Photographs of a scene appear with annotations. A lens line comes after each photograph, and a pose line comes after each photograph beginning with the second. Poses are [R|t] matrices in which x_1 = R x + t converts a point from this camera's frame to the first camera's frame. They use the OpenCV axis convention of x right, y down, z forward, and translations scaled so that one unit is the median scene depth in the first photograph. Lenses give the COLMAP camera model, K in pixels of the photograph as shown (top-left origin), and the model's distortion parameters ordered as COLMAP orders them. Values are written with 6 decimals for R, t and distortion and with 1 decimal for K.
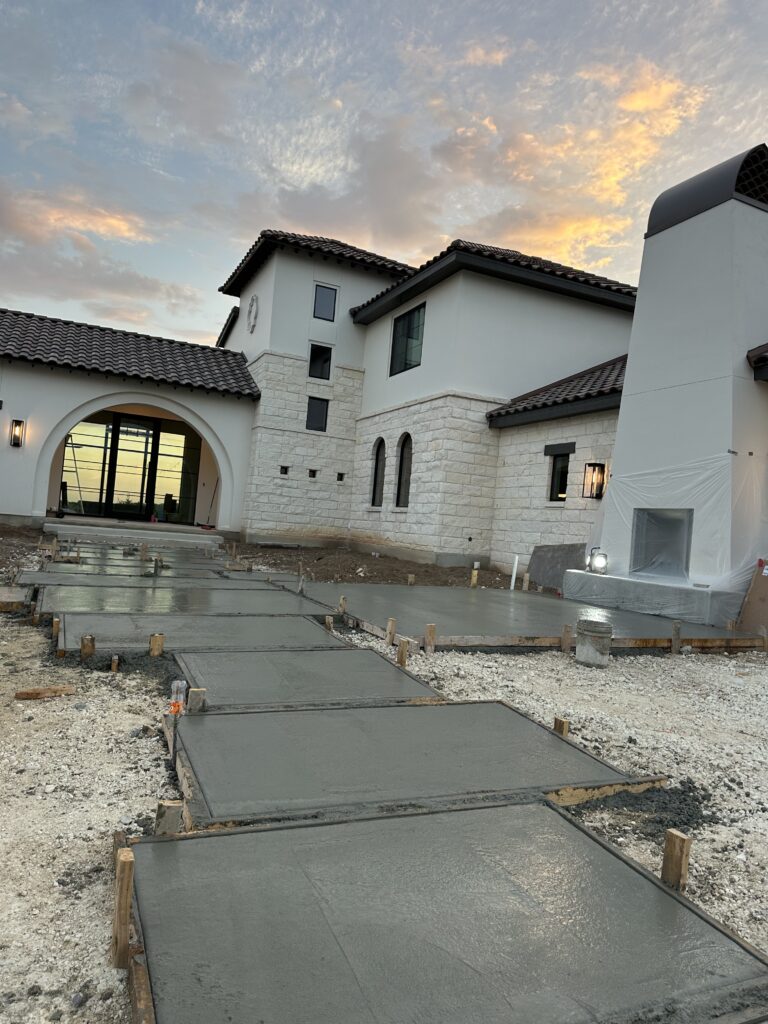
lens RADIAL K [[700.8, 0, 383.4], [0, 700.8, 537.3], [0, 0, 1]] dist [0.001771, -0.081057]
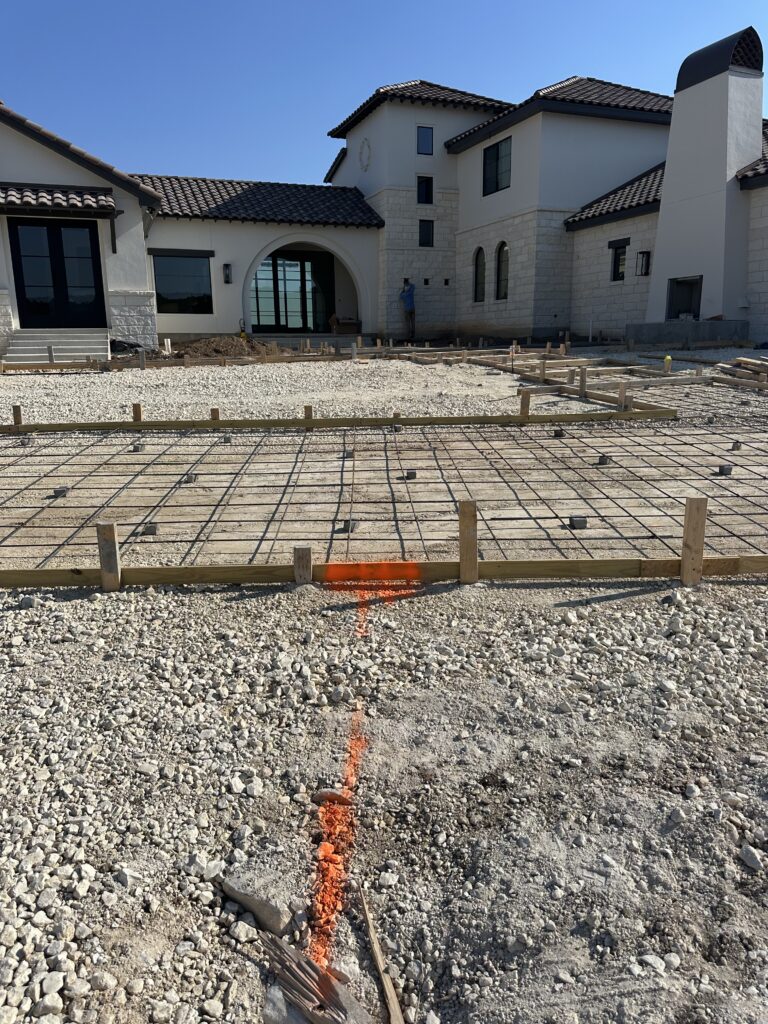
lens RADIAL K [[700.8, 0, 383.4], [0, 700.8, 537.3], [0, 0, 1]] dist [0.001771, -0.081057]
pose [[0.993694, -0.083484, -0.074848, -0.136632], [0.099612, 0.963750, 0.247513, 0.043077], [0.051472, -0.253408, 0.965989, -0.444381]]
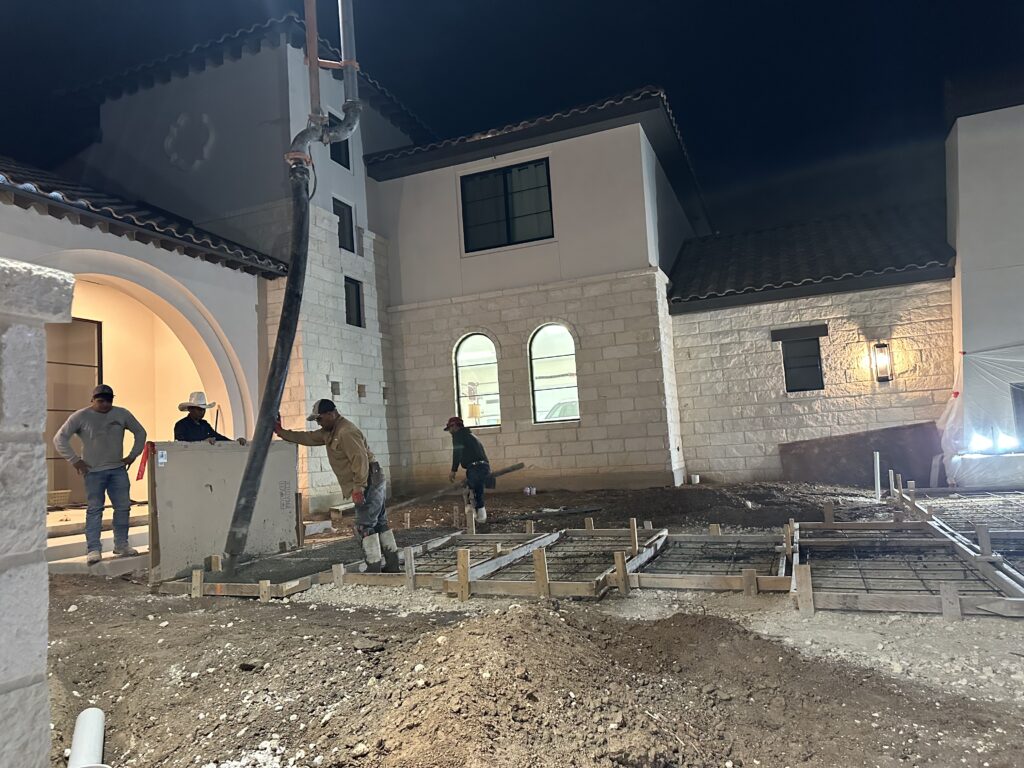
lens RADIAL K [[700.8, 0, 512.0], [0, 700.8, 384.0], [0, 0, 1]] dist [0.001771, -0.081057]
pose [[0.737038, -0.071974, 0.672008, -0.486793], [0.131448, 0.990592, -0.038073, -0.057759], [-0.662946, 0.116396, 0.739564, 0.451851]]
